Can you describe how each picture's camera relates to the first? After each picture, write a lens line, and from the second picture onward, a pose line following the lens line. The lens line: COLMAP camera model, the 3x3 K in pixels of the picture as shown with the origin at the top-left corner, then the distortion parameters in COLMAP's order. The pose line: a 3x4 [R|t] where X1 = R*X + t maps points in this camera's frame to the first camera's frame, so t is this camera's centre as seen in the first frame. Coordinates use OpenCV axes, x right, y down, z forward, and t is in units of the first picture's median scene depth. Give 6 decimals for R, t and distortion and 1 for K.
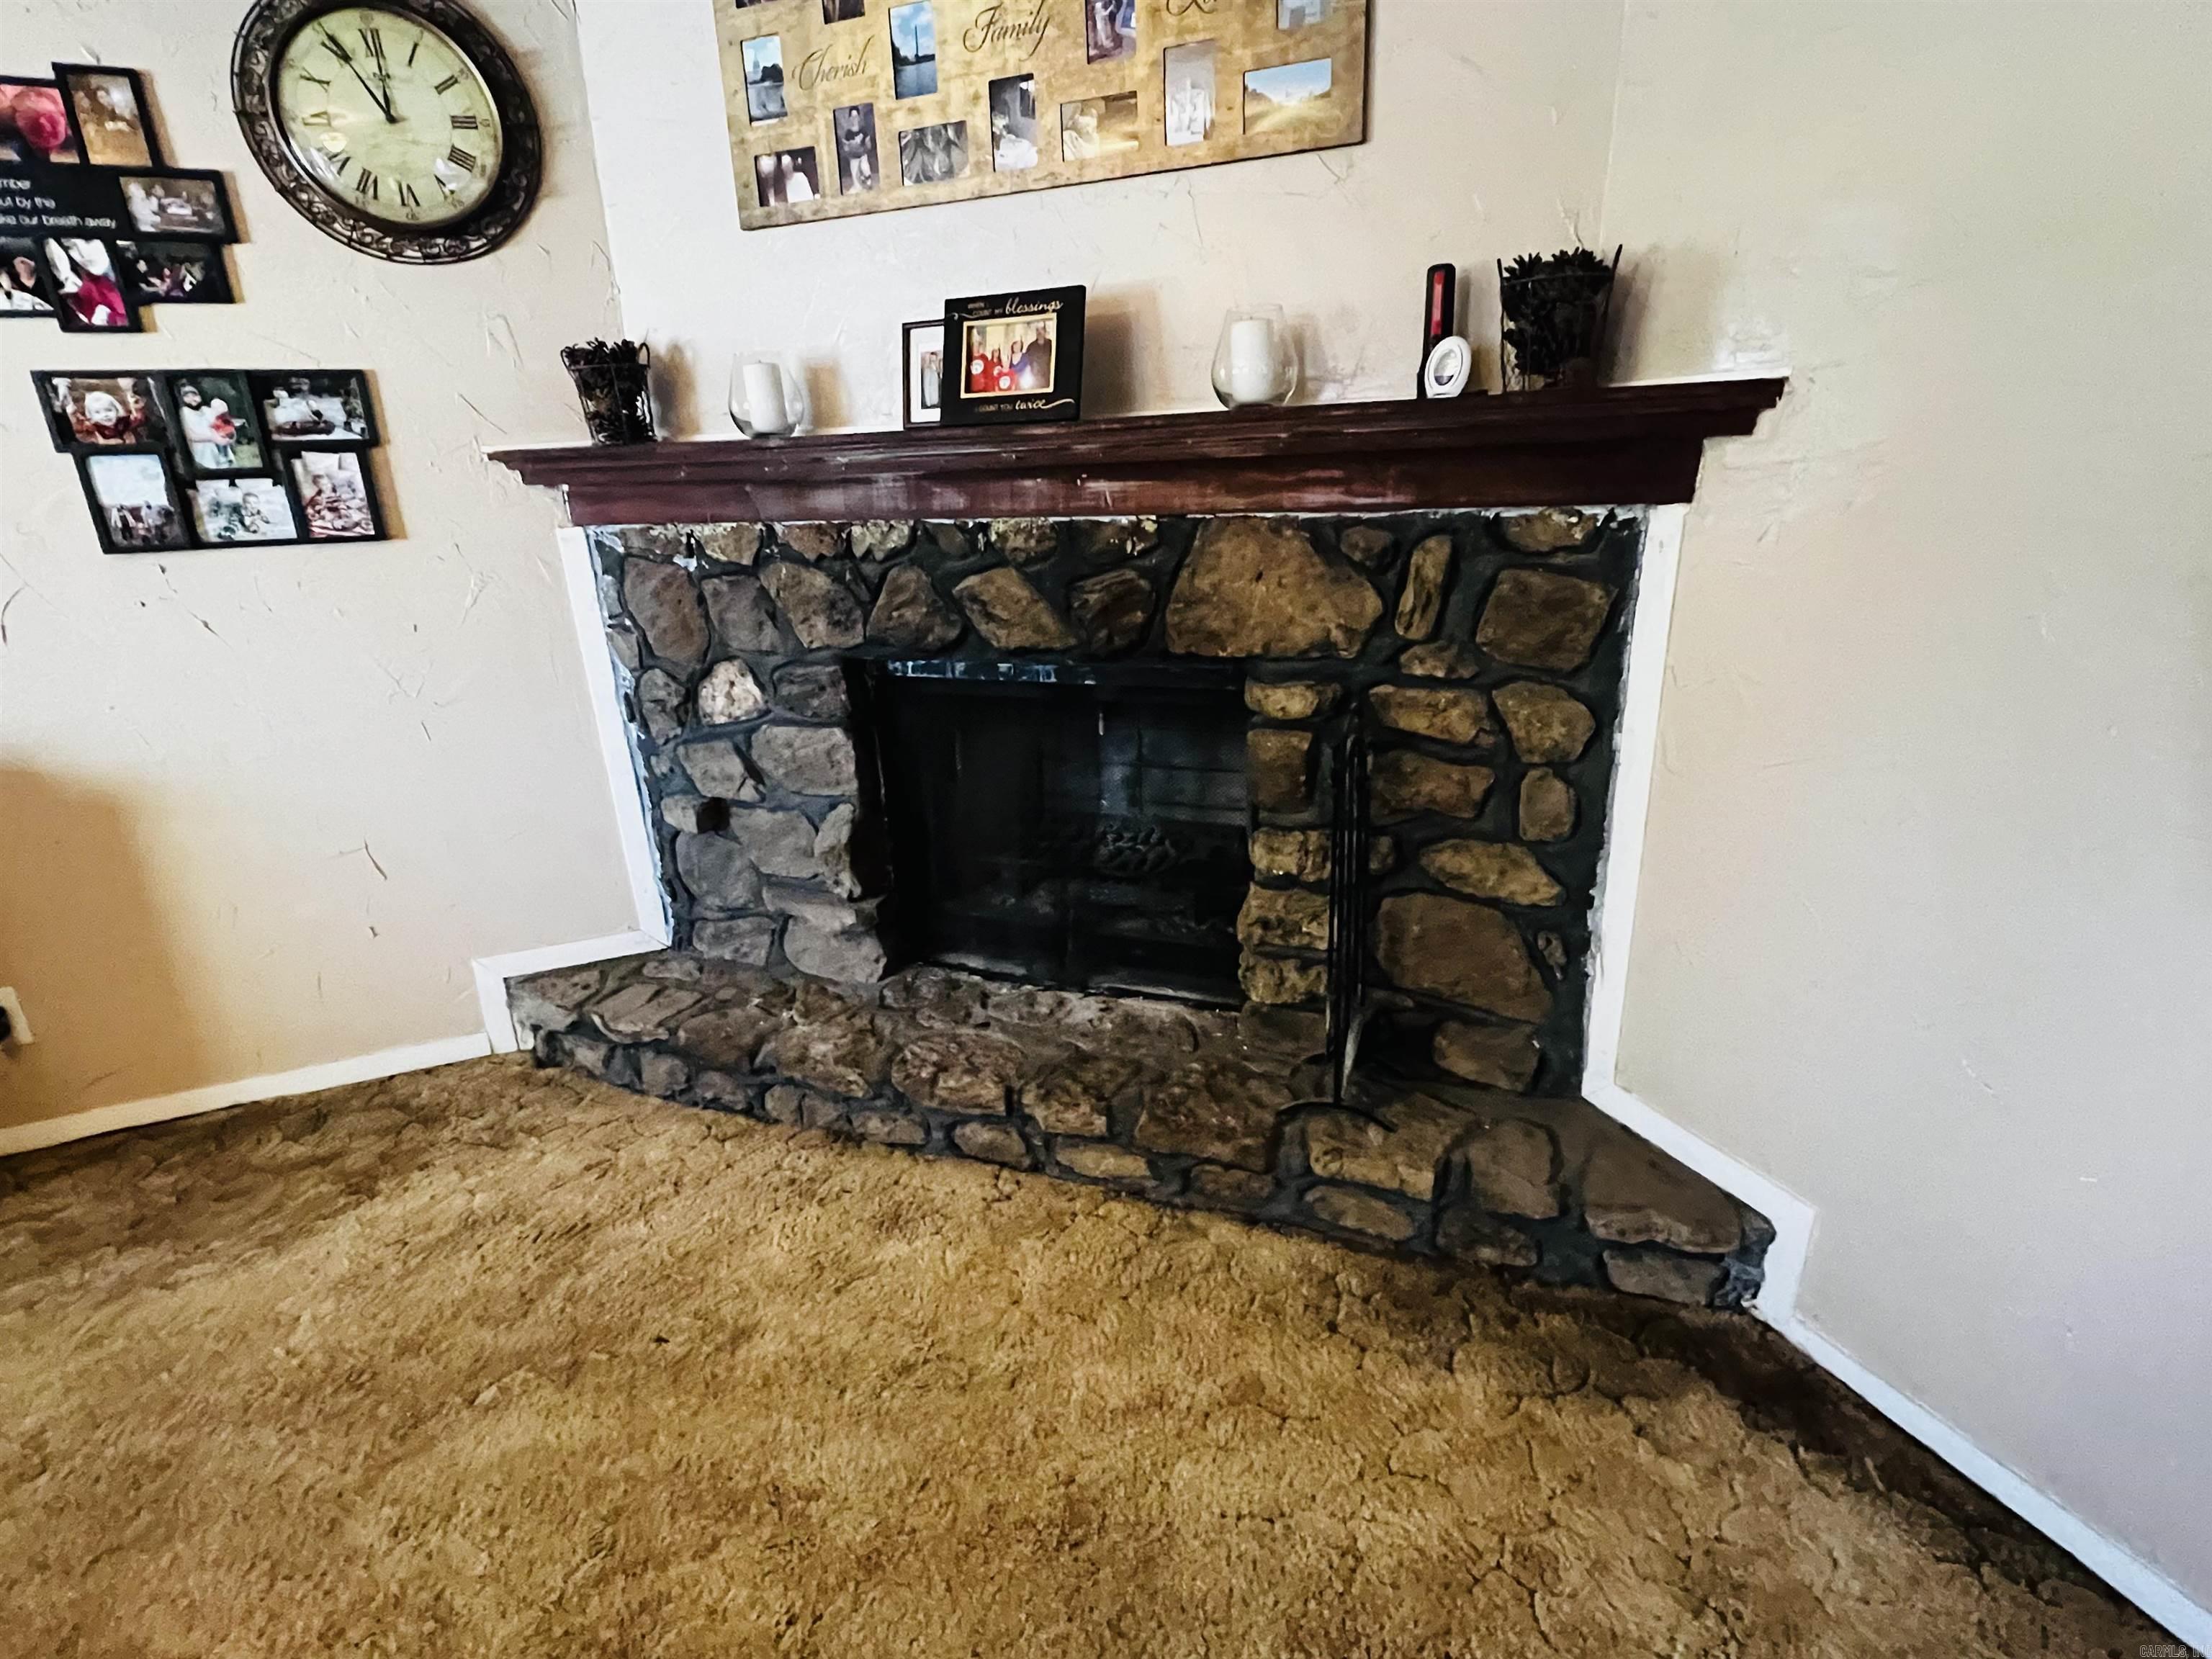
lens RADIAL K [[1105.7, 0, 1113.8], [0, 1105.7, 828.8], [0, 0, 1]] dist [-0.006126, -0.000682]
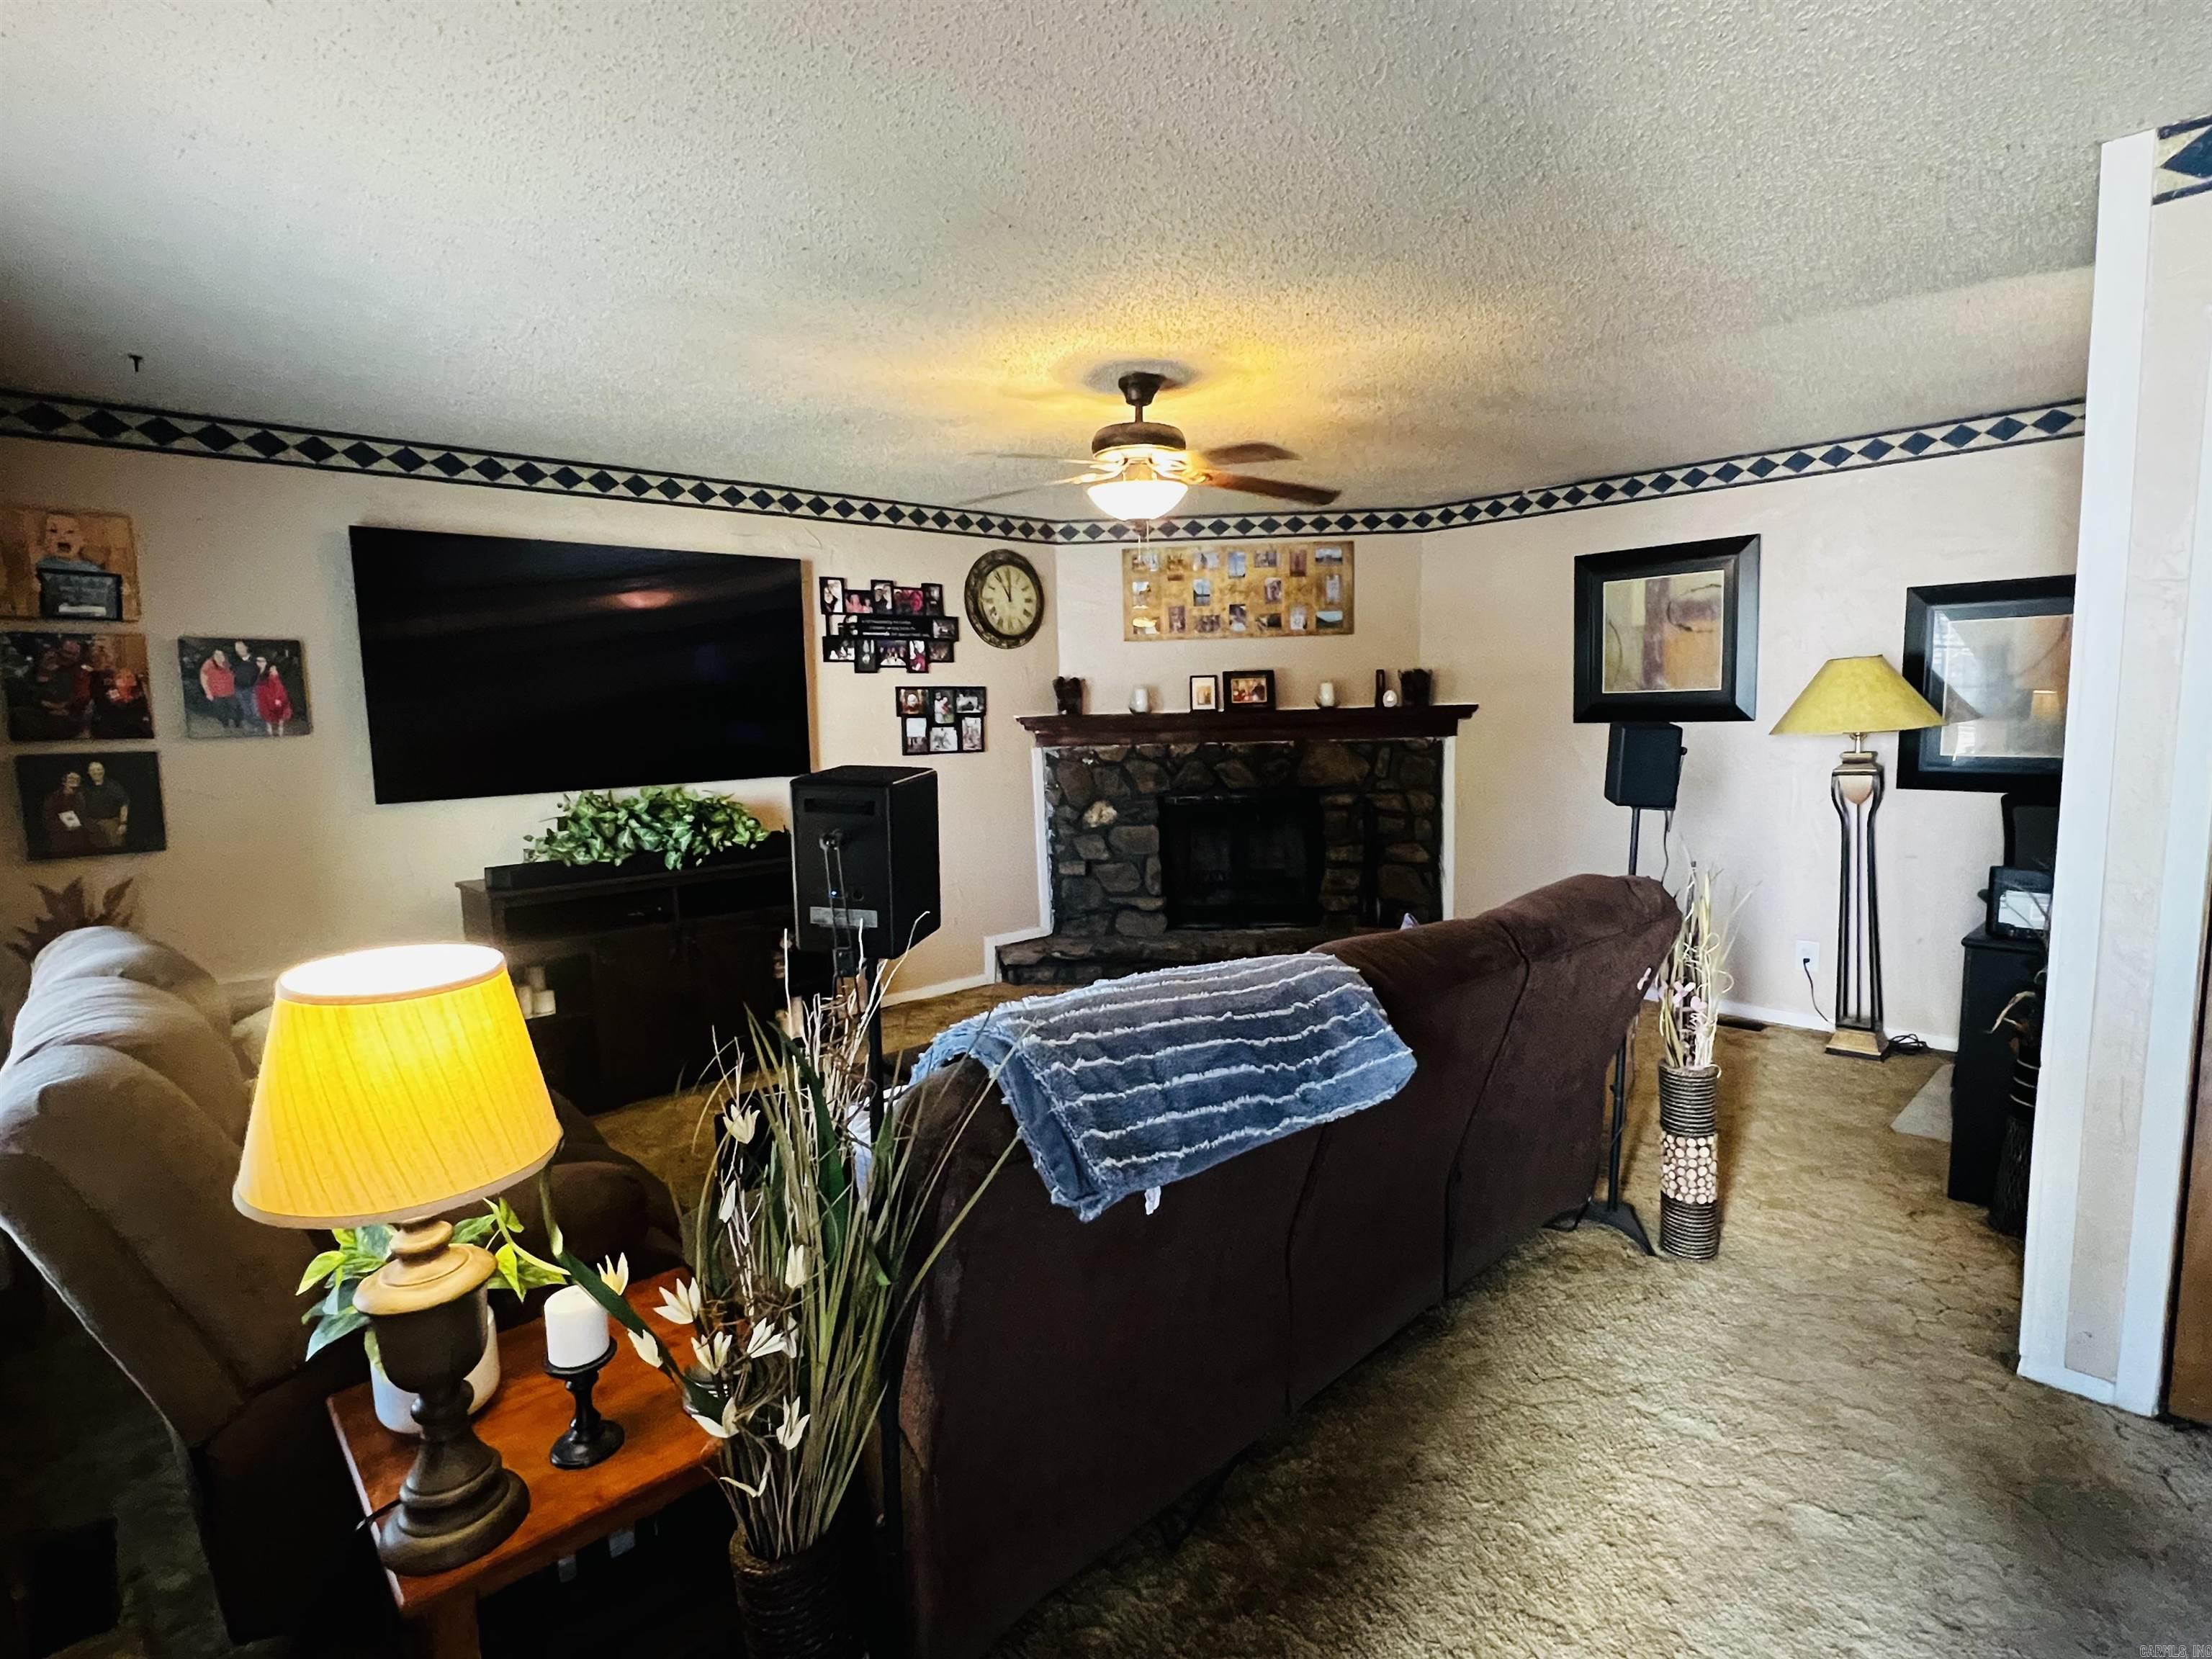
lens RADIAL K [[1105.7, 0, 1097.6], [0, 1105.7, 827.6], [0, 0, 1]] dist [-0.006126, -0.000682]
pose [[0.944568, -0.024172, 0.327426, -1.378258], [0.097209, 0.973161, -0.208586, 0.492627], [-0.313596, 0.228853, 0.921566, -1.465443]]
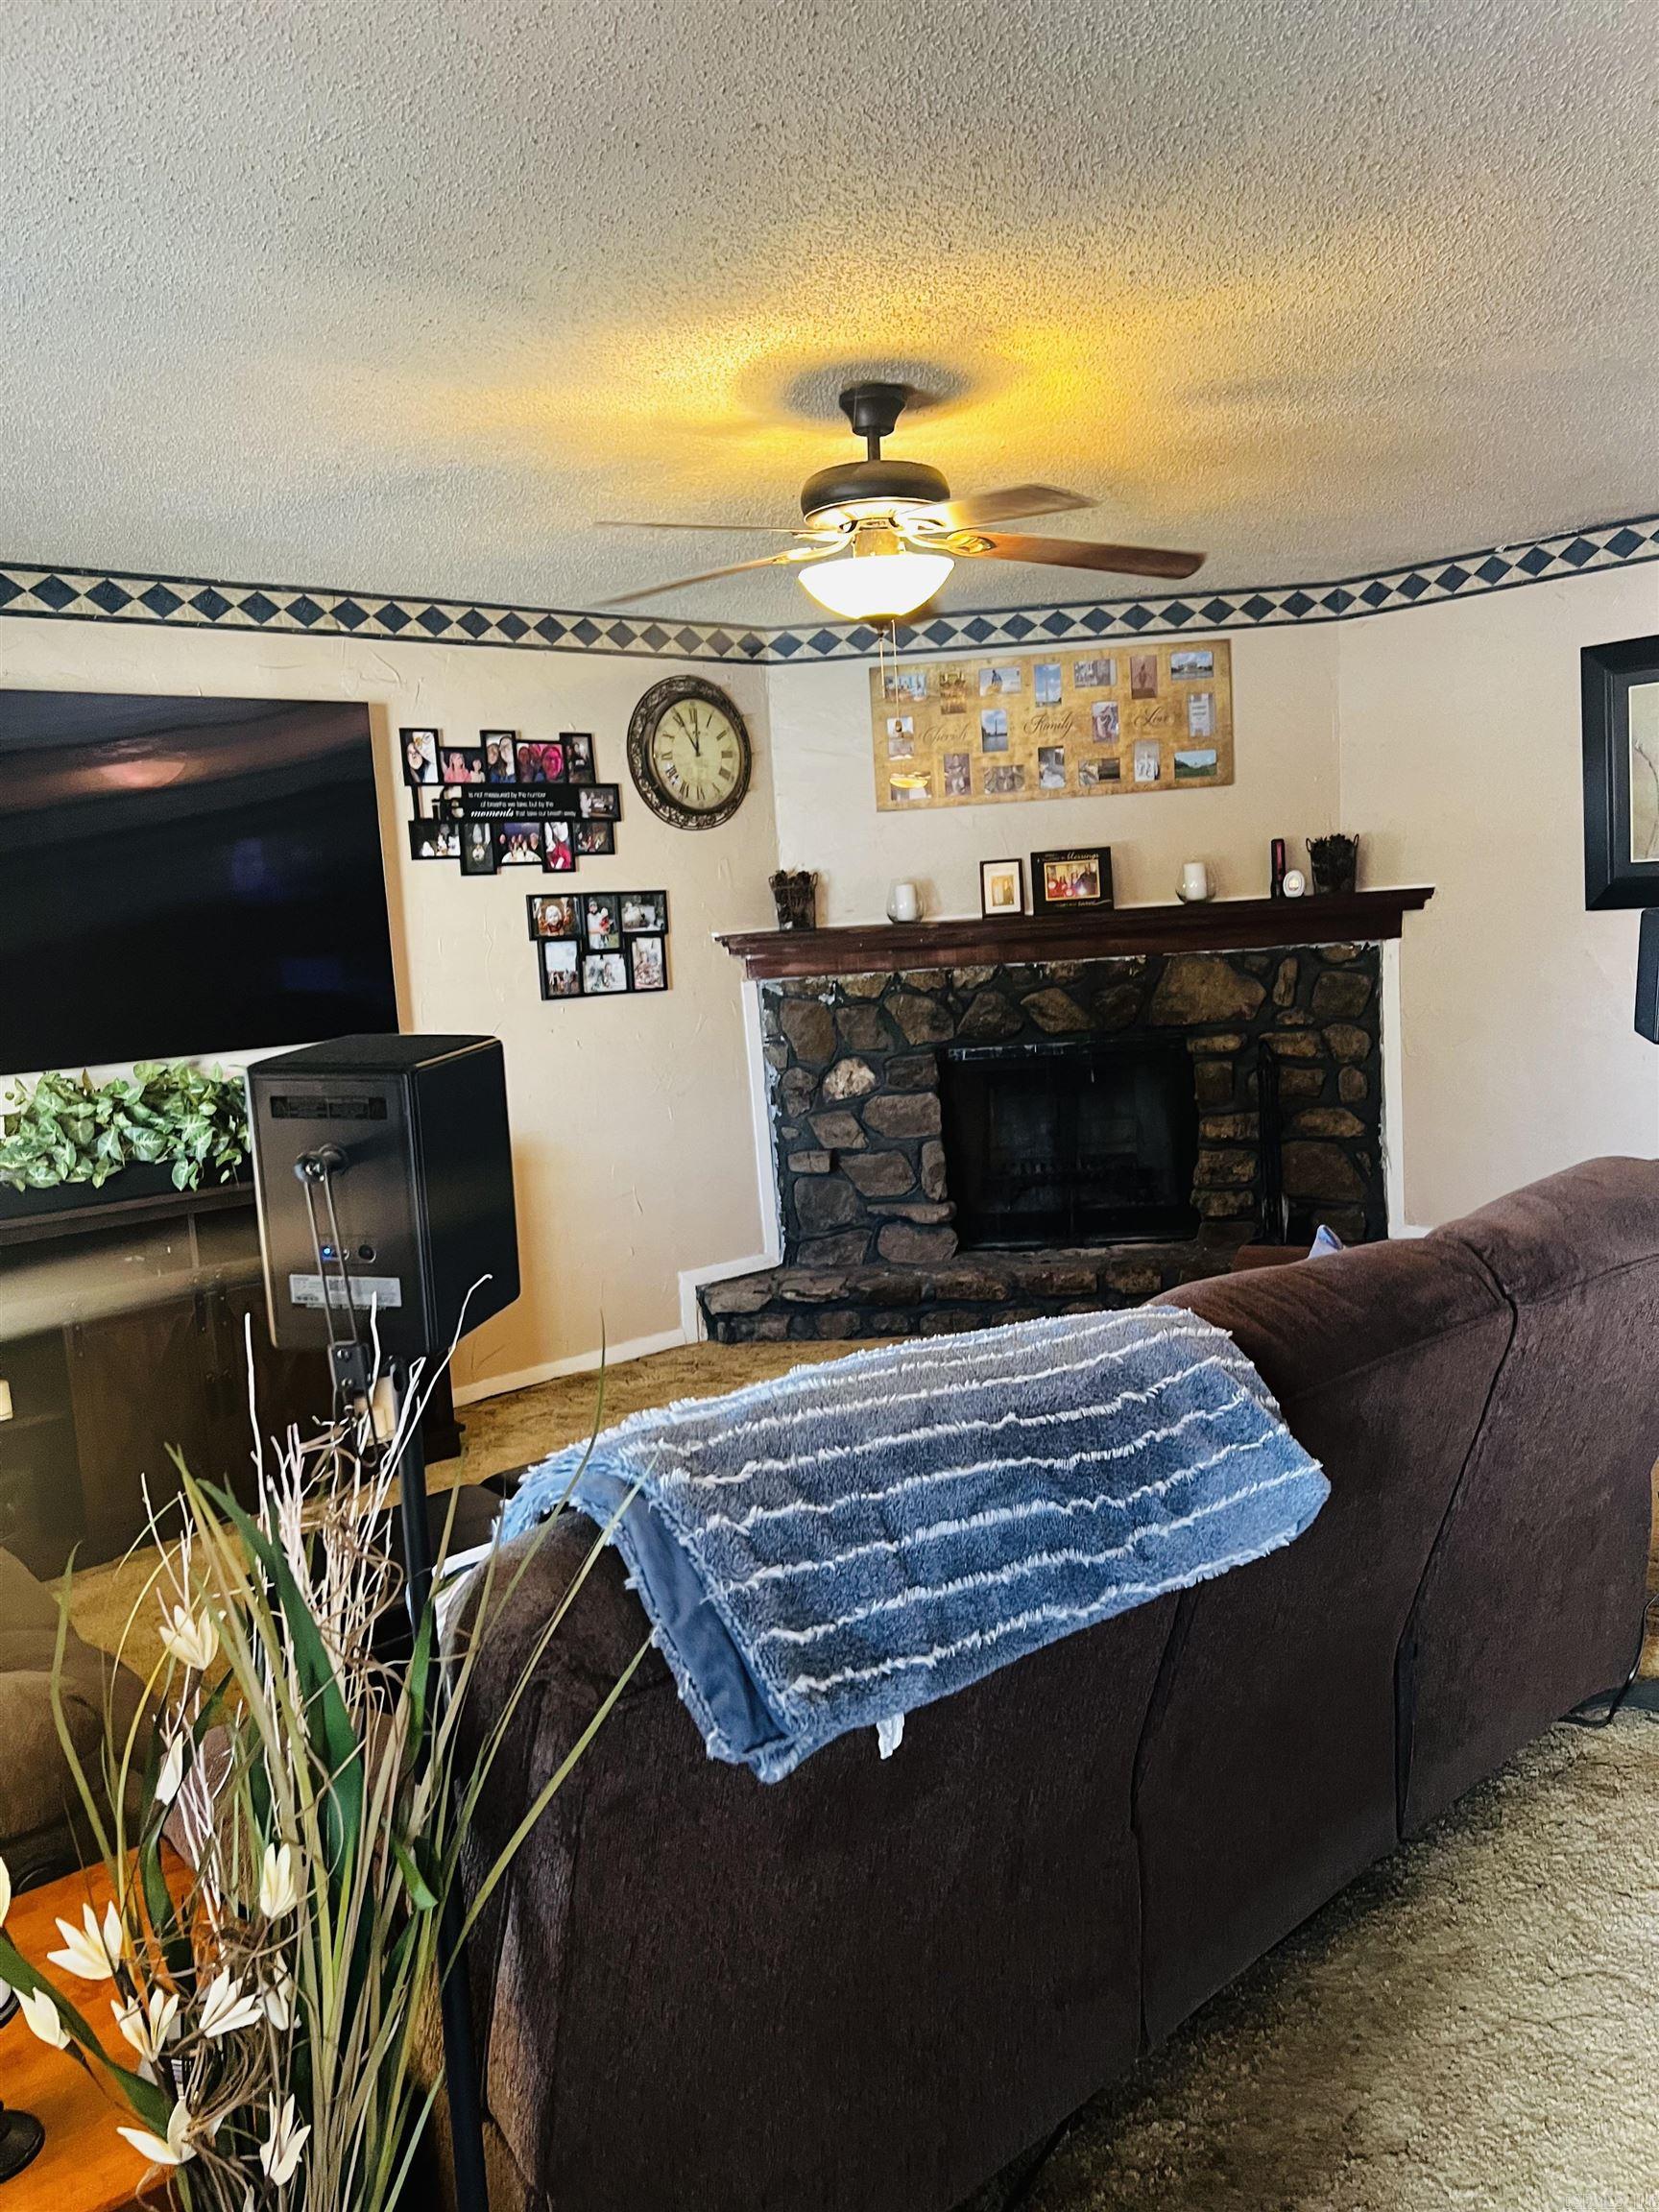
lens RADIAL K [[1669.9, 0, 817.1], [0, 1669.9, 1113.9], [0, 0, 1]] dist [0.046136, -0.061631]
pose [[0.951477, -0.059735, 0.301867, -1.337806], [0.124736, 0.971640, -0.200890, 0.478068], [-0.281305, 0.228796, 0.931944, -1.431408]]
